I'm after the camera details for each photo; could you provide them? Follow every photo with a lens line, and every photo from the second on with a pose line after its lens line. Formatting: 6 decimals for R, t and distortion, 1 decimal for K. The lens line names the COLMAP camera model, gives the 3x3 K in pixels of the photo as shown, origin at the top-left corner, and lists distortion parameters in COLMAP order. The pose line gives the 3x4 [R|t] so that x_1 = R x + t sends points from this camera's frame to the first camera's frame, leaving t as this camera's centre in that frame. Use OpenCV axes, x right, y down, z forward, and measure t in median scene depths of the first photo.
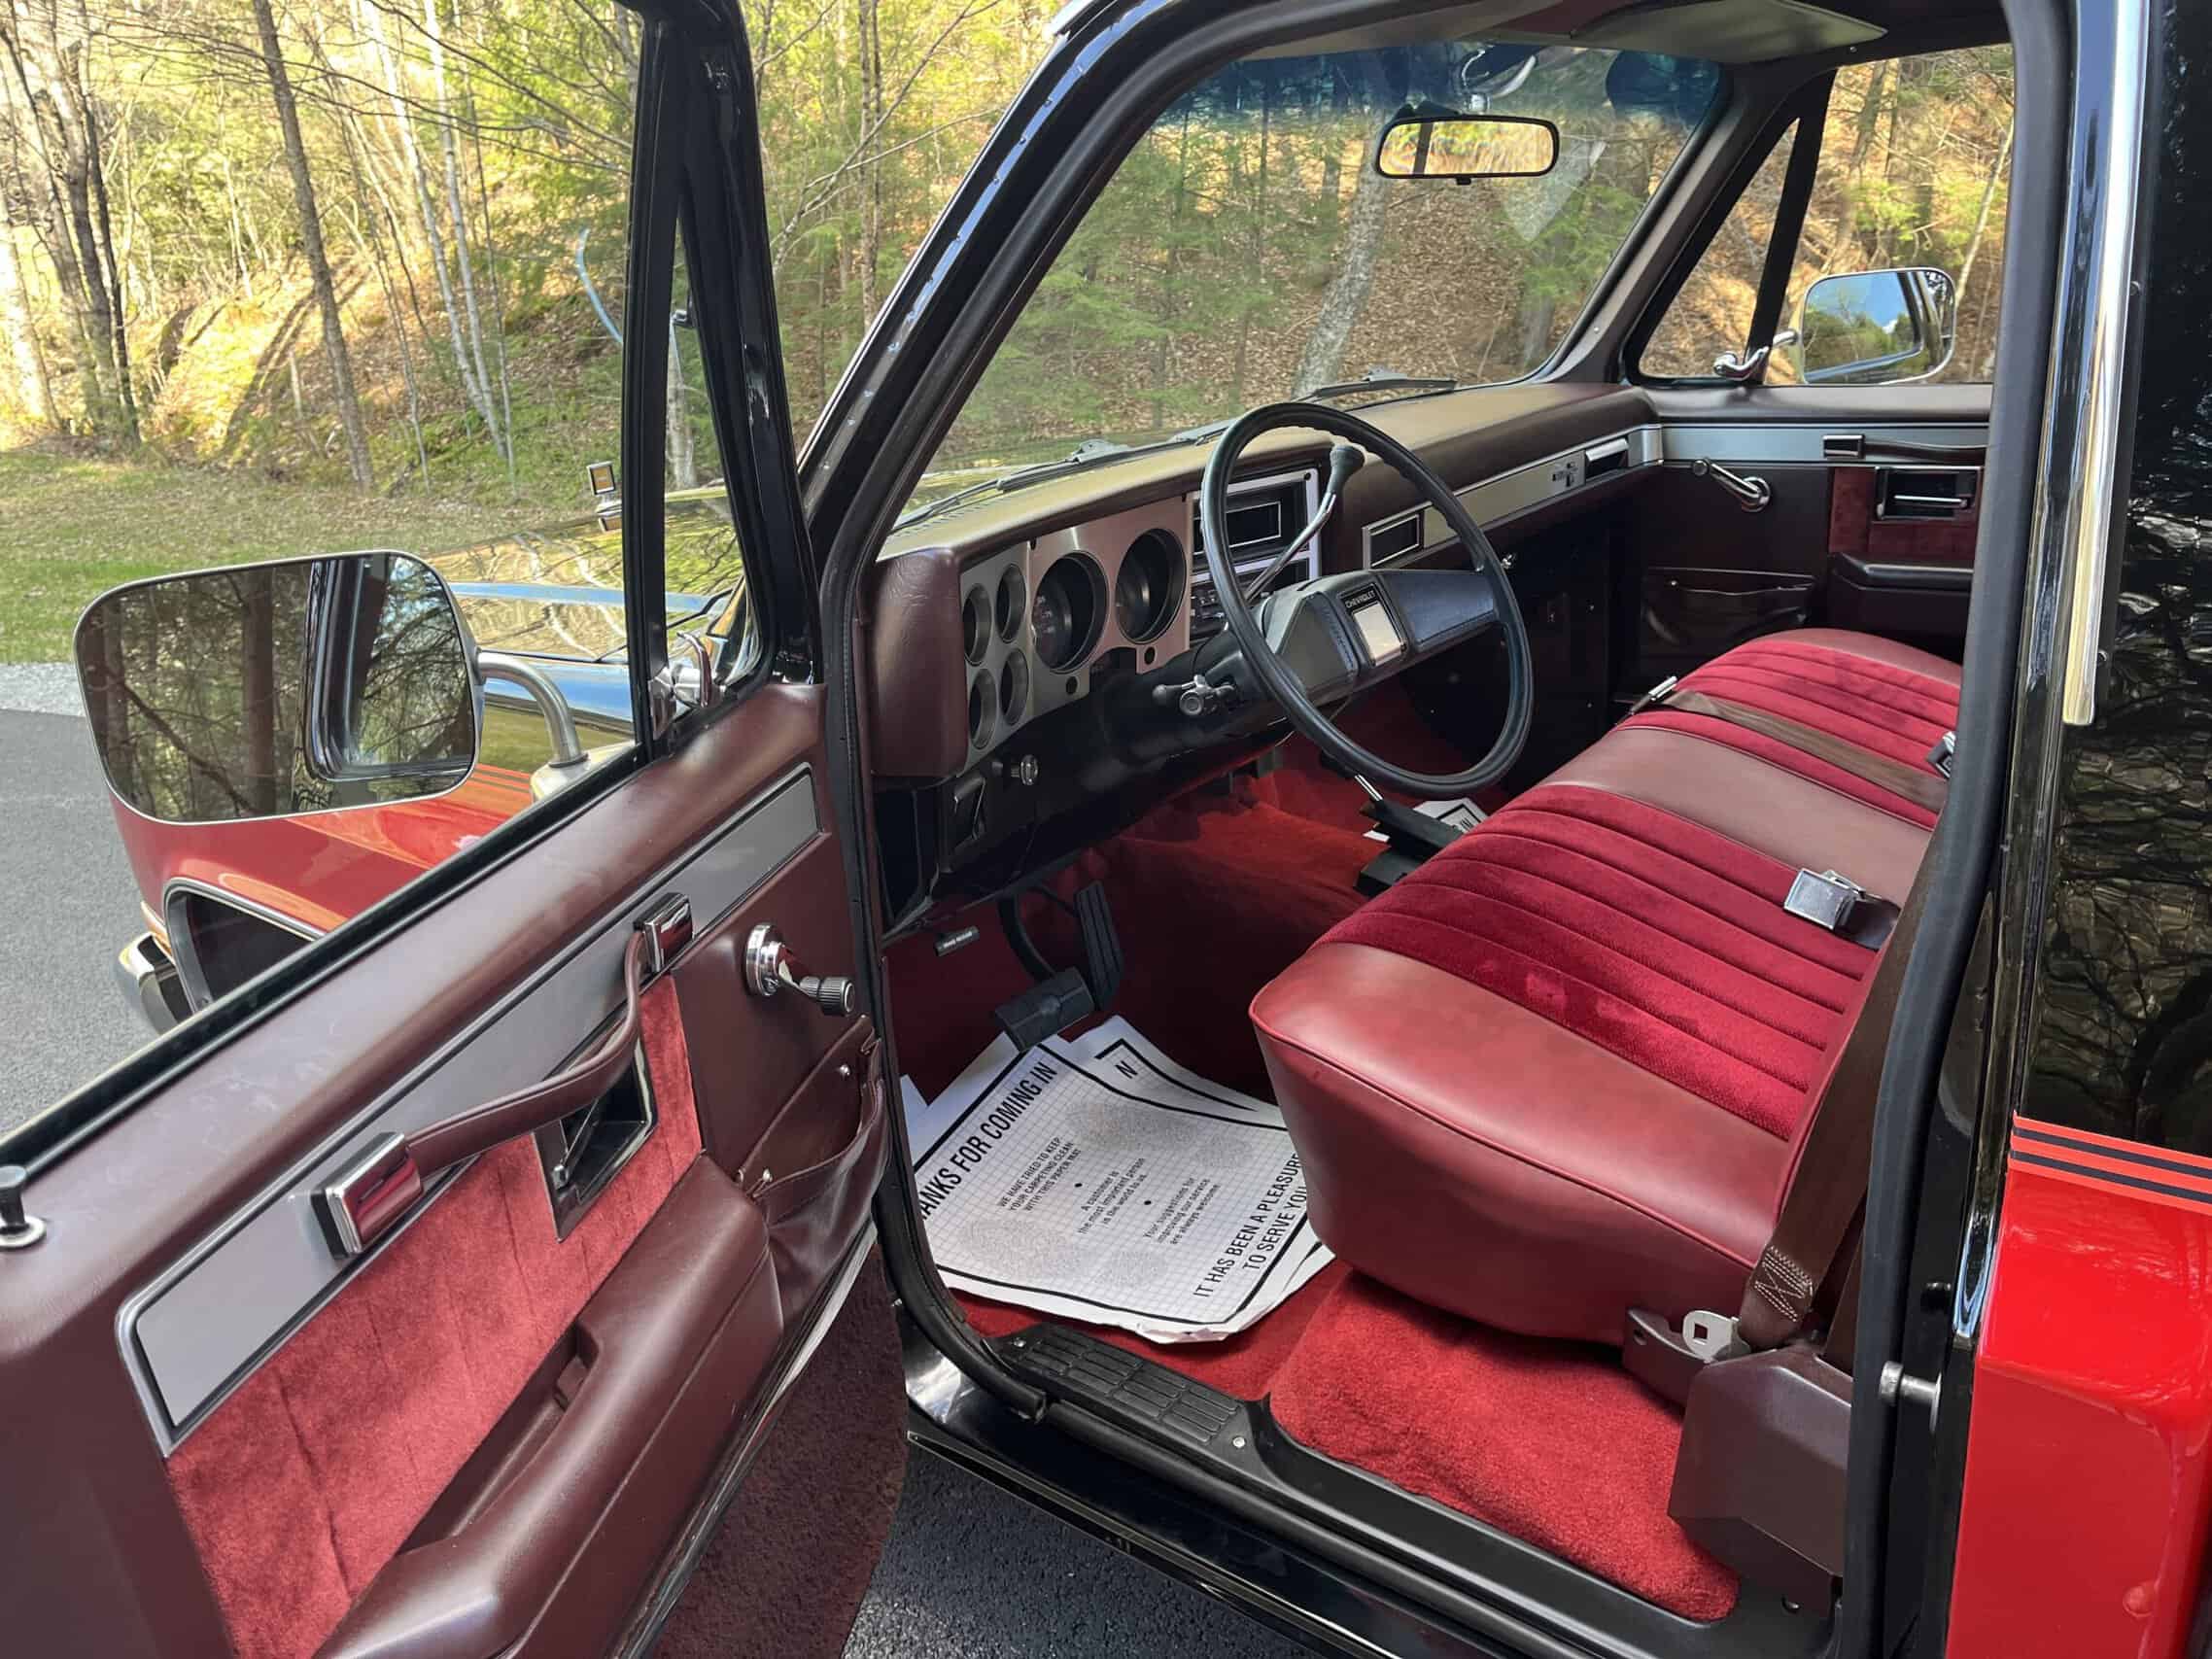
lens RADIAL K [[1674.9, 0, 1122.7], [0, 1674.9, 831.1], [0, 0, 1]] dist [0.077855, -0.117833]
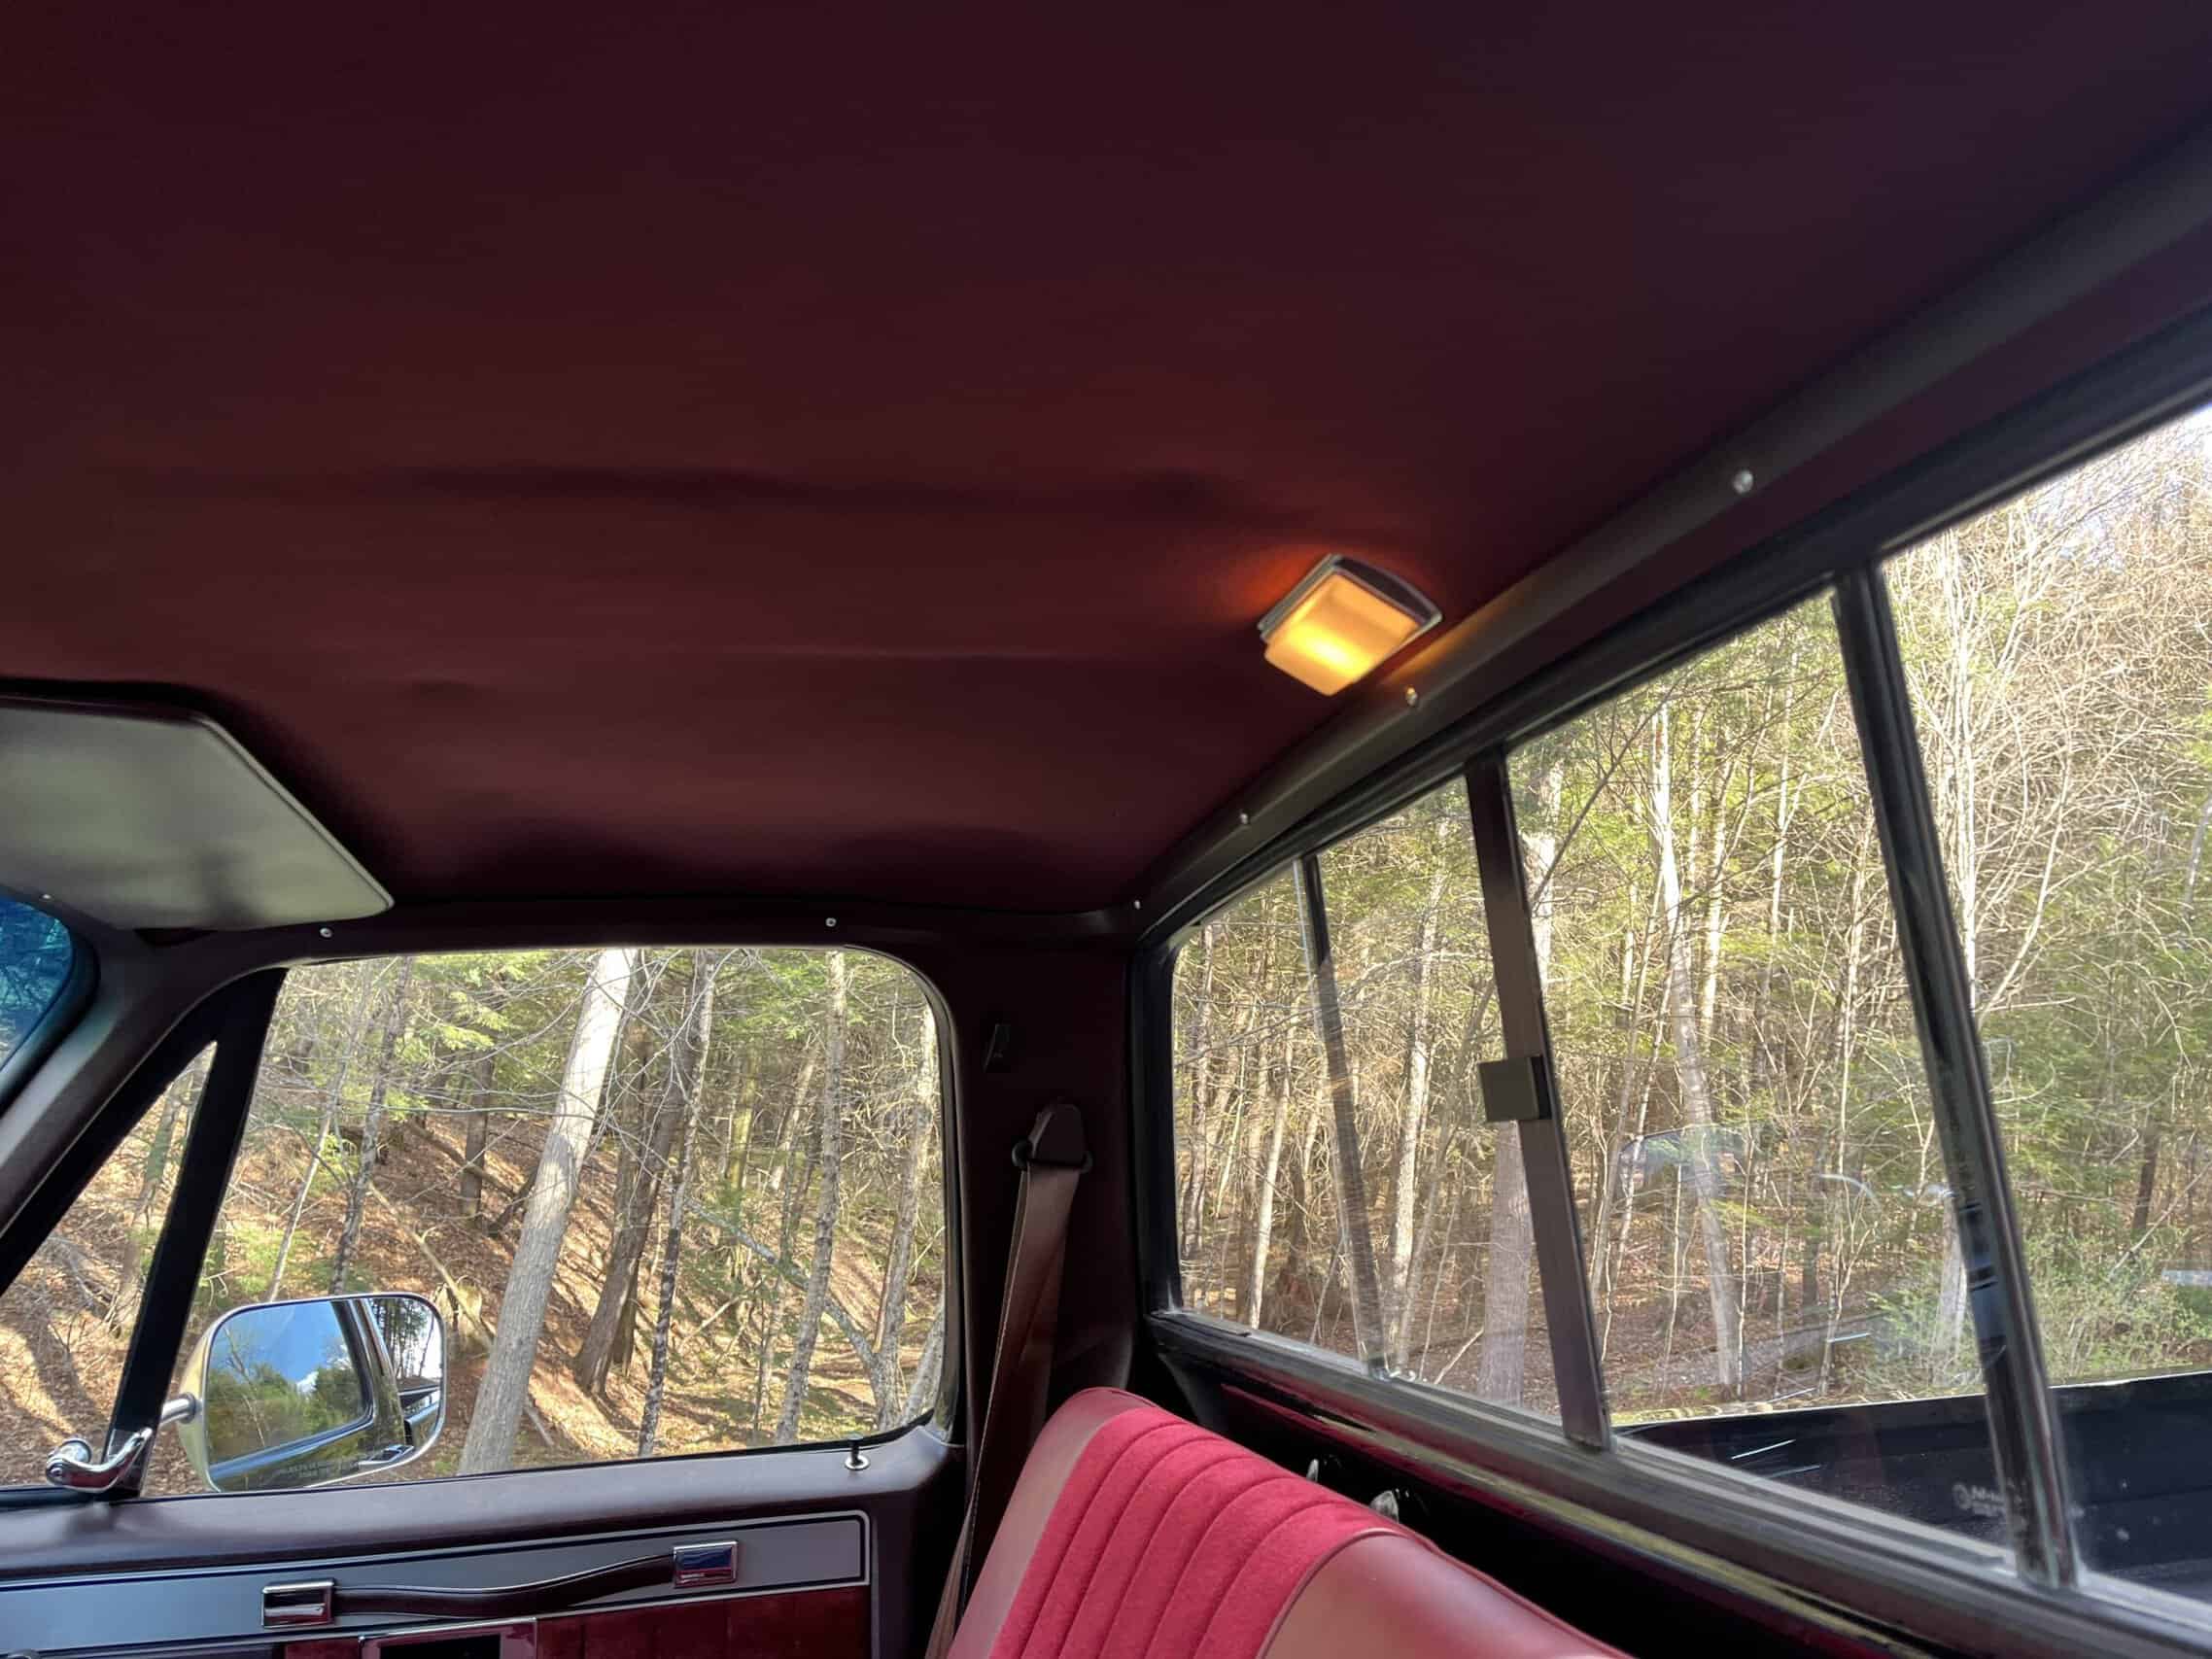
lens RADIAL K [[1674.9, 0, 1122.7], [0, 1674.9, 831.1], [0, 0, 1]] dist [0.077855, -0.117833]
pose [[0.620819, 0.205982, 0.756409, 0.117258], [0.257023, 0.858056, -0.444611, -0.123586], [-0.740623, 0.470438, 0.479756, 0.401048]]
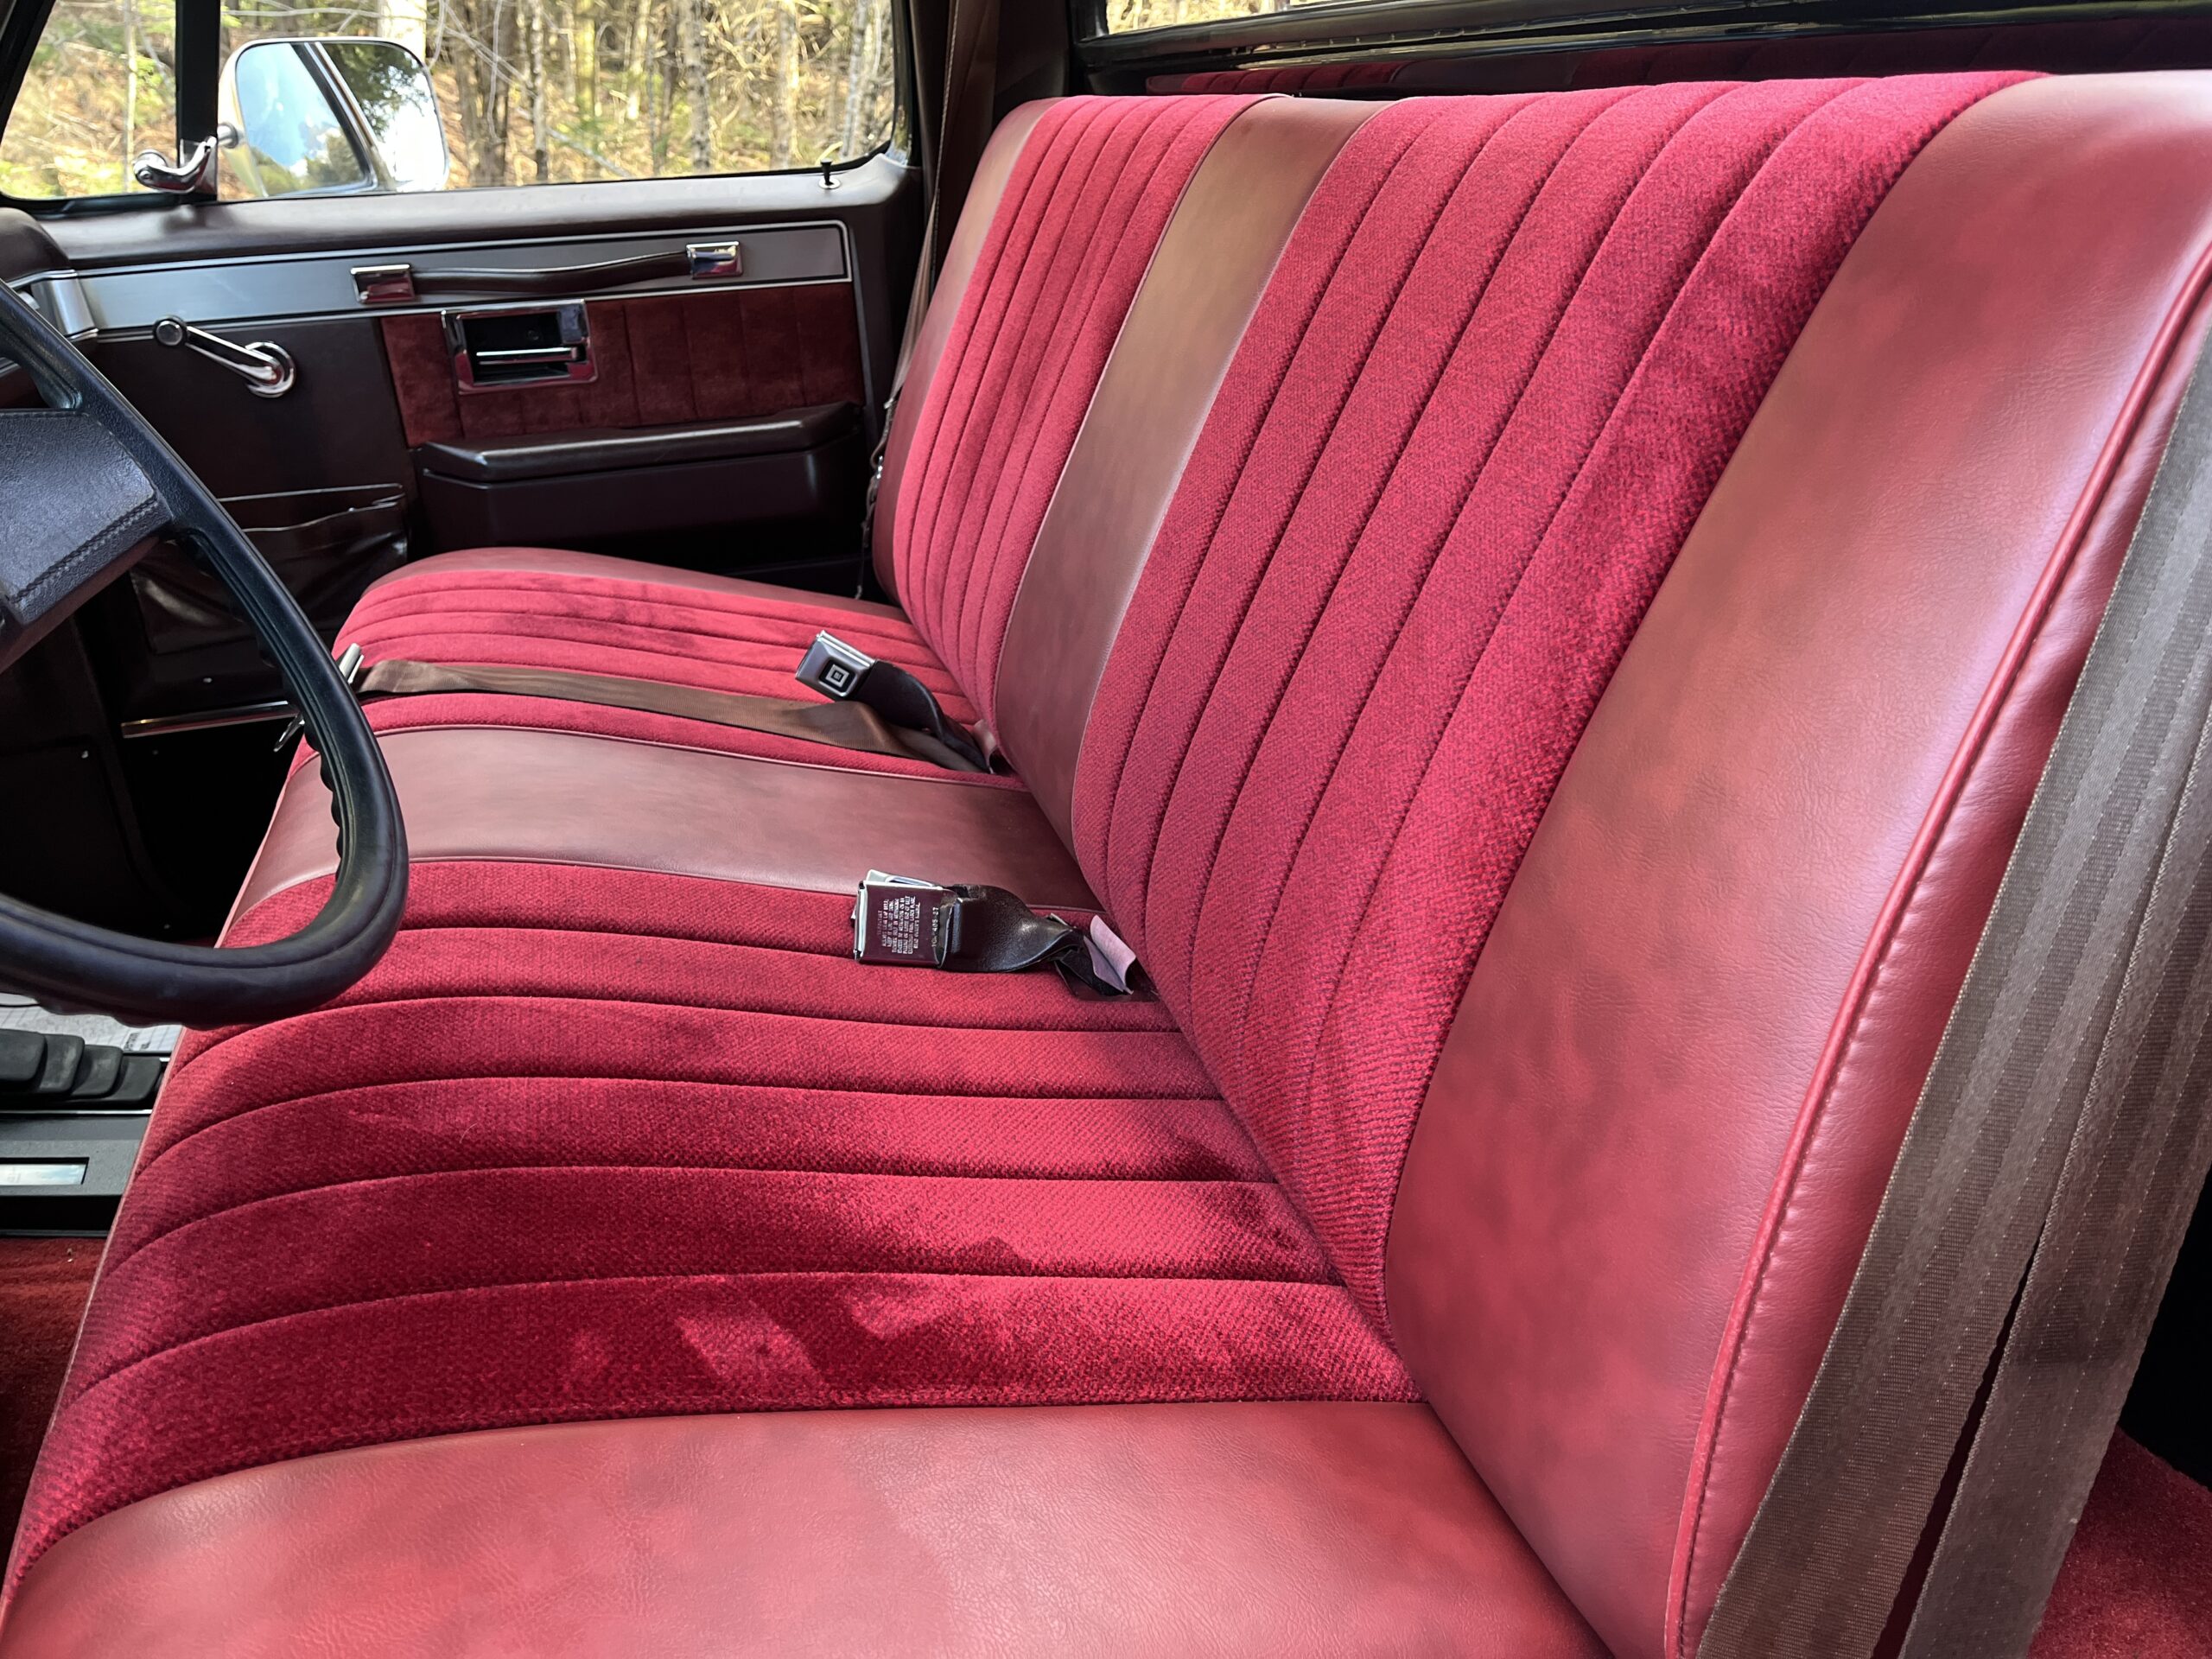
lens RADIAL K [[1674.9, 0, 1122.7], [0, 1674.9, 831.1], [0, 0, 1]] dist [0.077855, -0.117833]
pose [[0.570936, -0.281538, 0.771212, 0.012890], [0.281777, 0.949501, 0.138021, -0.030545], [-0.771125, 0.138509, 0.621436, 0.372619]]
